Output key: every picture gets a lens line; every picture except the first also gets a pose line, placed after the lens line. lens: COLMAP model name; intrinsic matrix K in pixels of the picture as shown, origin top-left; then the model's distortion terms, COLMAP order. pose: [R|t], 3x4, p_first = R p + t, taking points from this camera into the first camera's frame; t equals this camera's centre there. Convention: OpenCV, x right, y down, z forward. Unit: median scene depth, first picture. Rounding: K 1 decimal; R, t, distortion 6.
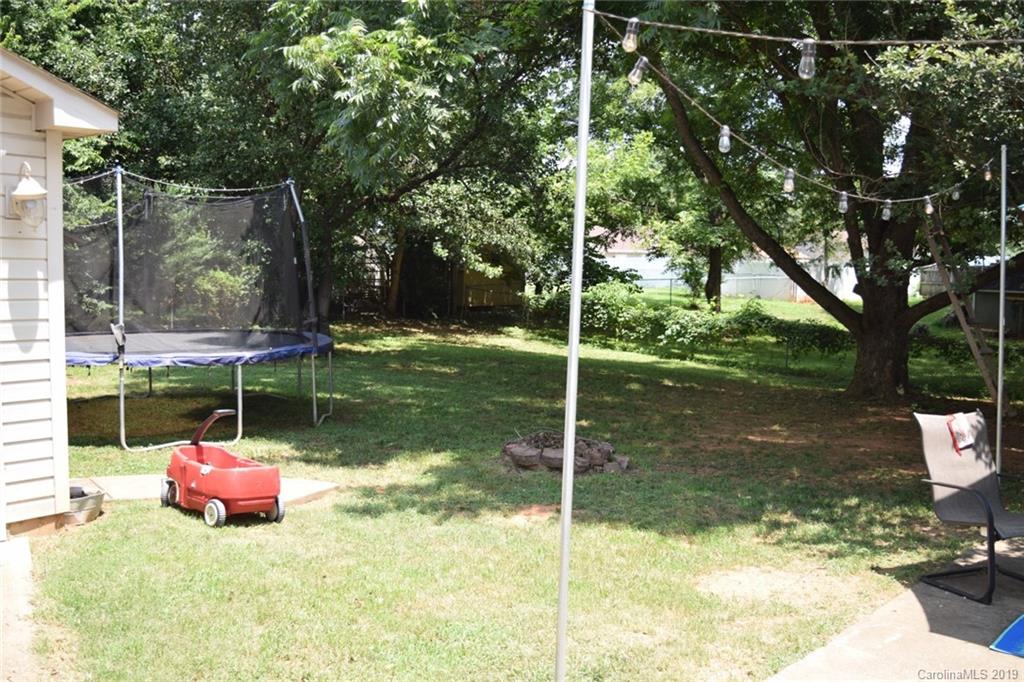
lens RADIAL K [[1013.5, 0, 512.0], [0, 1013.5, 341.0], [0, 0, 1]] dist [-0.069687, 0.014316]
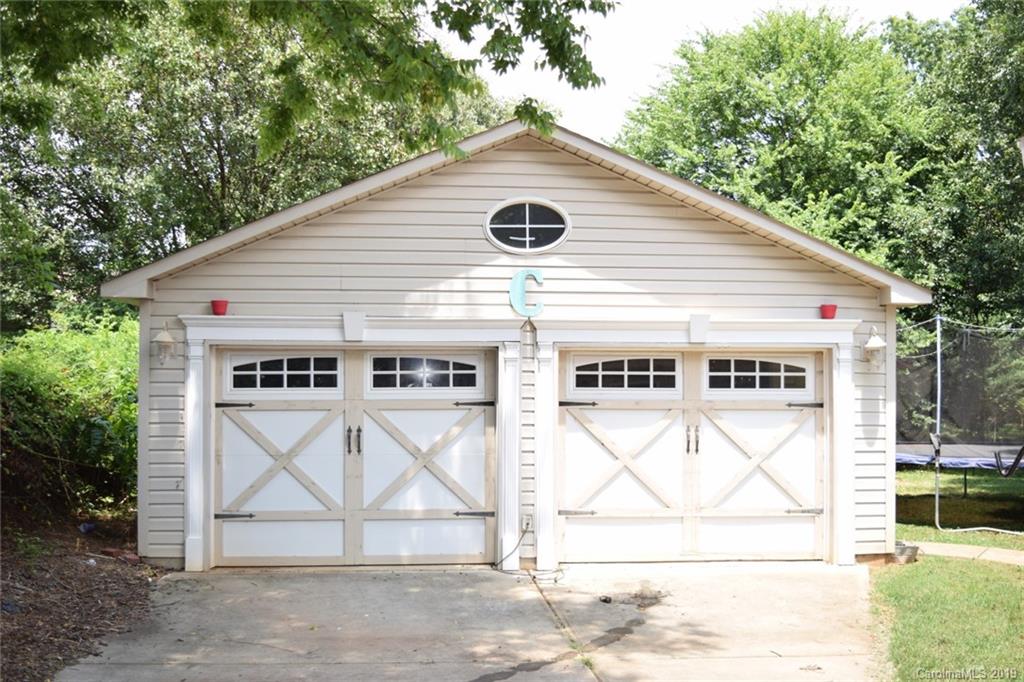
lens RADIAL K [[1073.0, 0, 512.0], [0, 1073.0, 341.0], [0, 0, 1]] dist [-0.040408, -0.022757]
pose [[0.719536, -0.022731, -0.694083, 0.129051], [-0.057132, 0.994139, -0.091785, 0.015716], [0.692101, 0.105696, 0.714020, -0.283967]]
